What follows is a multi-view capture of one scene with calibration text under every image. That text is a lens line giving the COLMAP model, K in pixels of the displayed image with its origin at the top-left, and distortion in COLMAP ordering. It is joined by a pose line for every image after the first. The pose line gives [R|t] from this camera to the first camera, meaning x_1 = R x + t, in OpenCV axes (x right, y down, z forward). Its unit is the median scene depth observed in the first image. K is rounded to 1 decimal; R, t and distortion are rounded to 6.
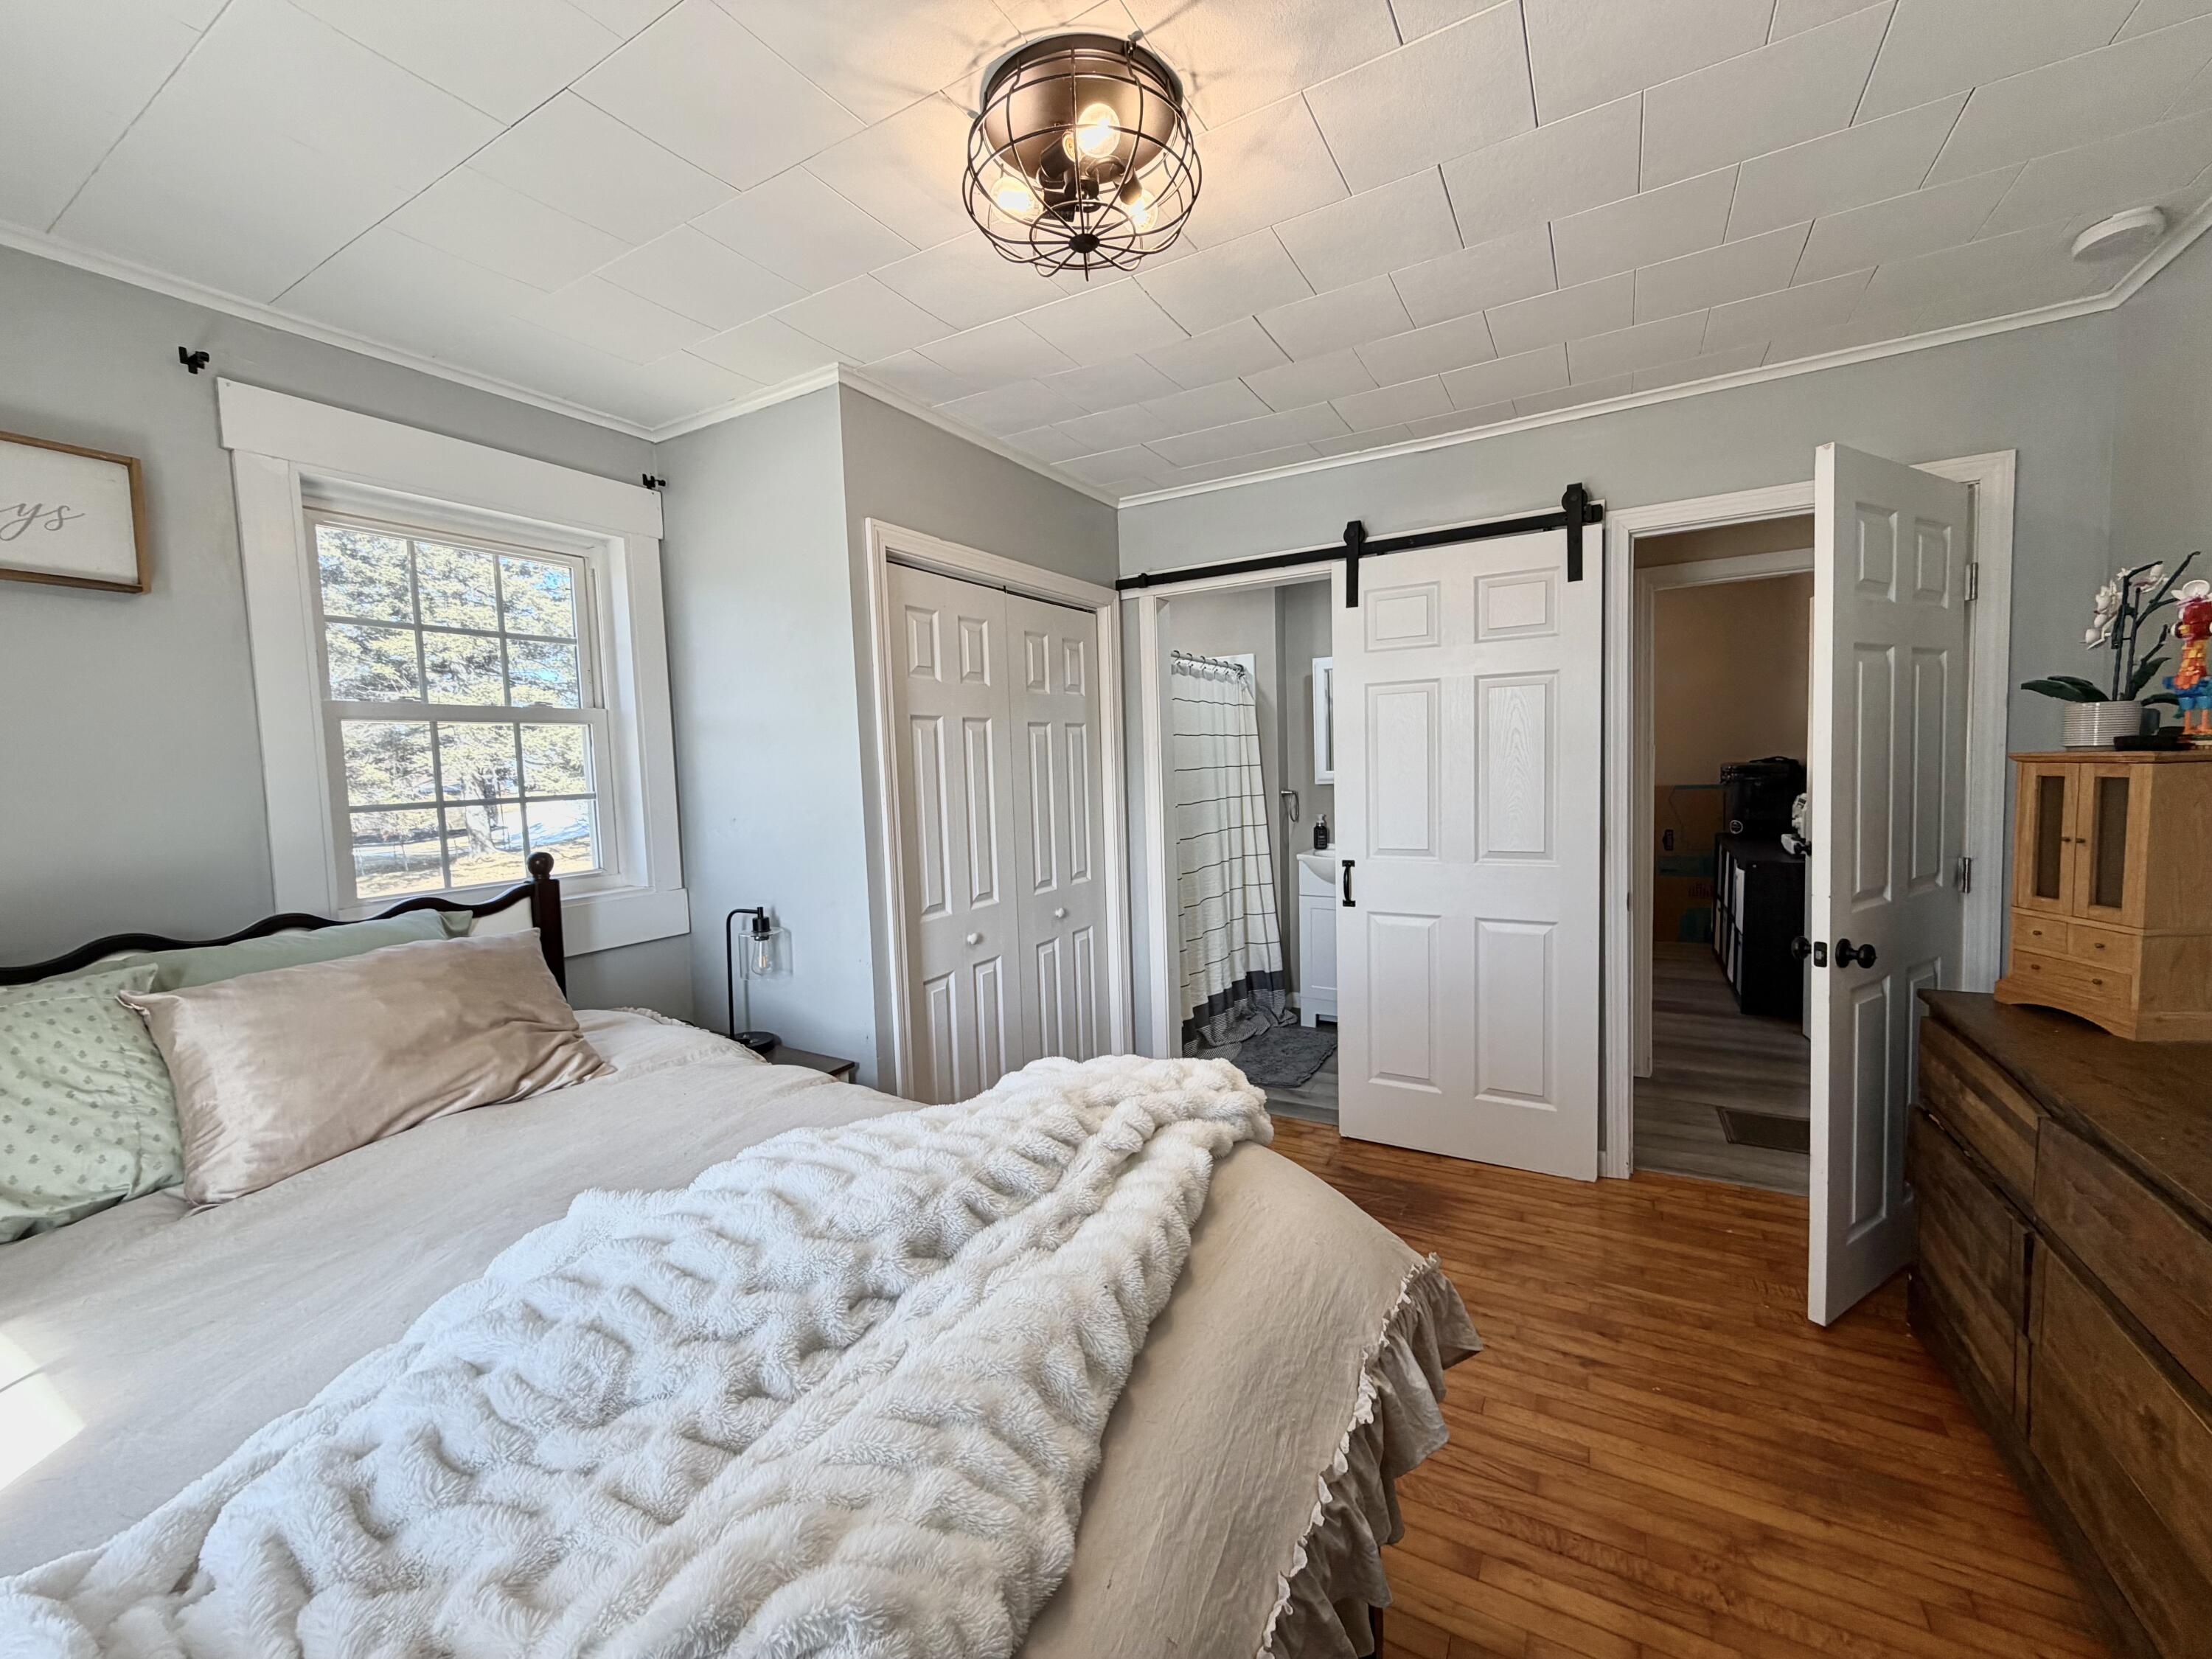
lens RADIAL K [[881.5, 0, 1101.8], [0, 881.5, 821.1], [0, 0, 1]] dist [0.000752, 0.000541]
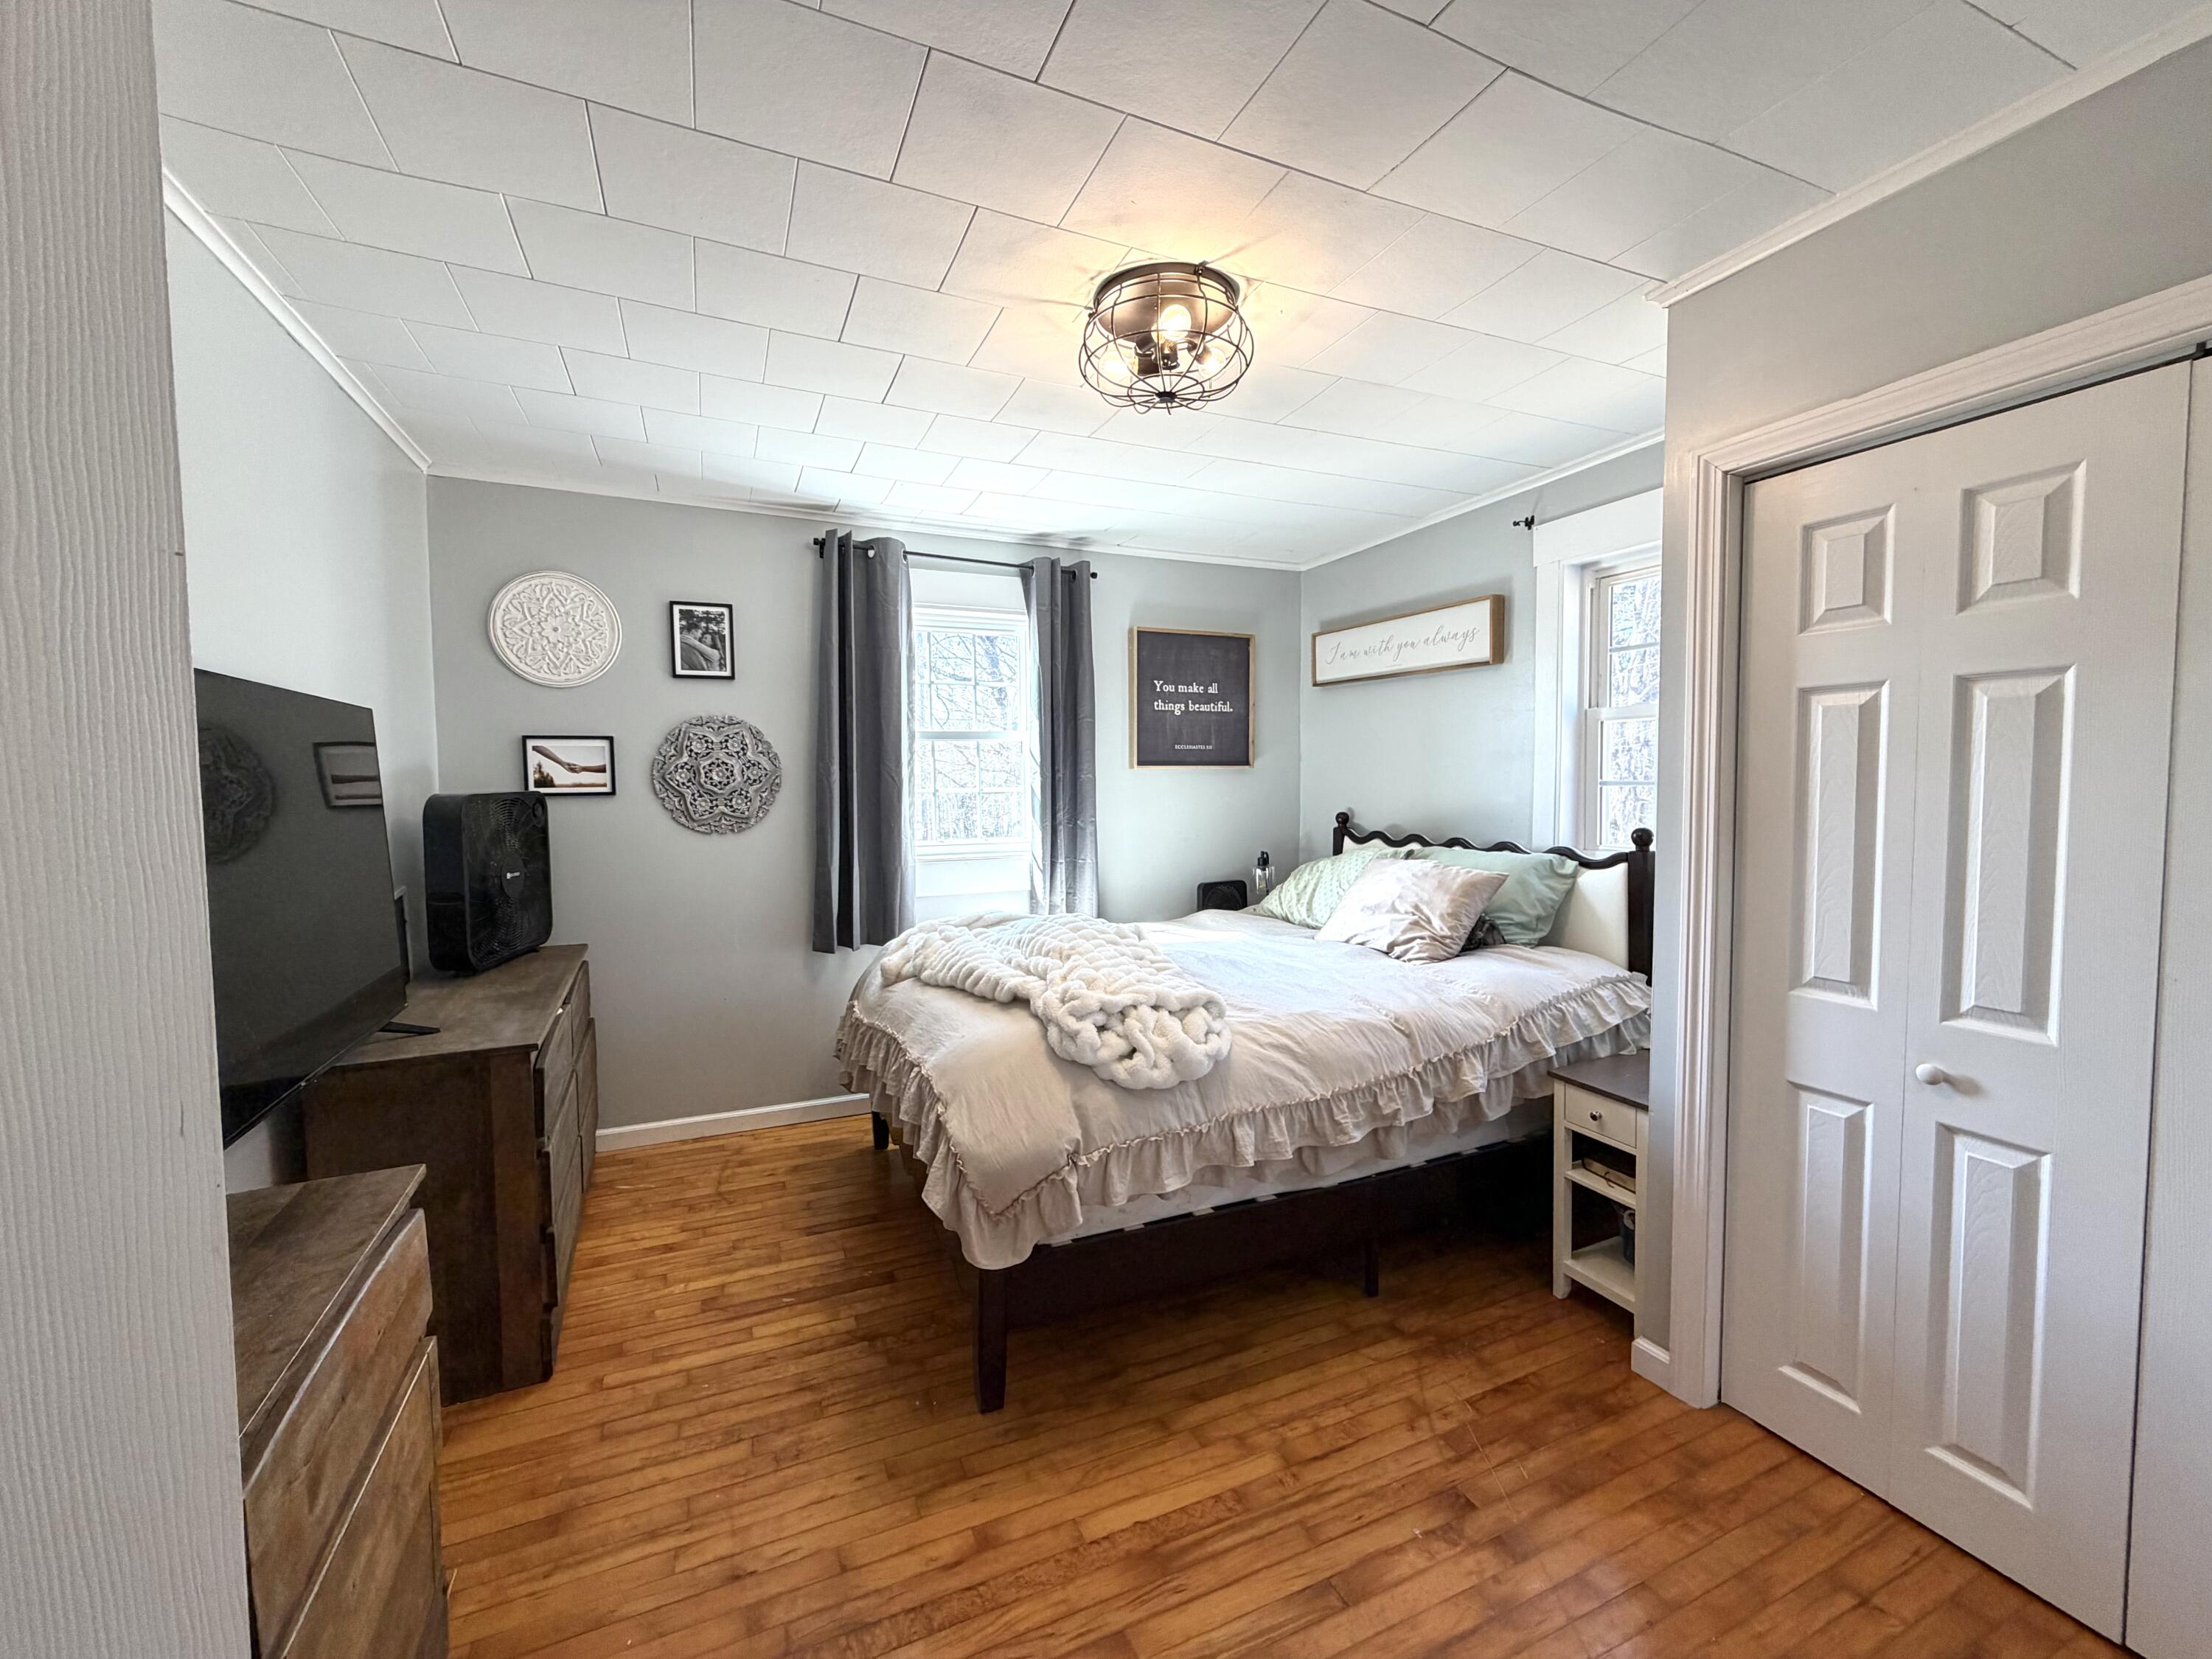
lens RADIAL K [[881.5, 0, 1091.6], [0, 881.5, 826.5], [0, 0, 1]] dist [0.000752, 0.000541]
pose [[-0.588598, 0.088797, -0.803534, 0.740687], [-0.020352, 0.992007, 0.124533, -0.097530], [0.808169, 0.089653, -0.582086, 1.088760]]
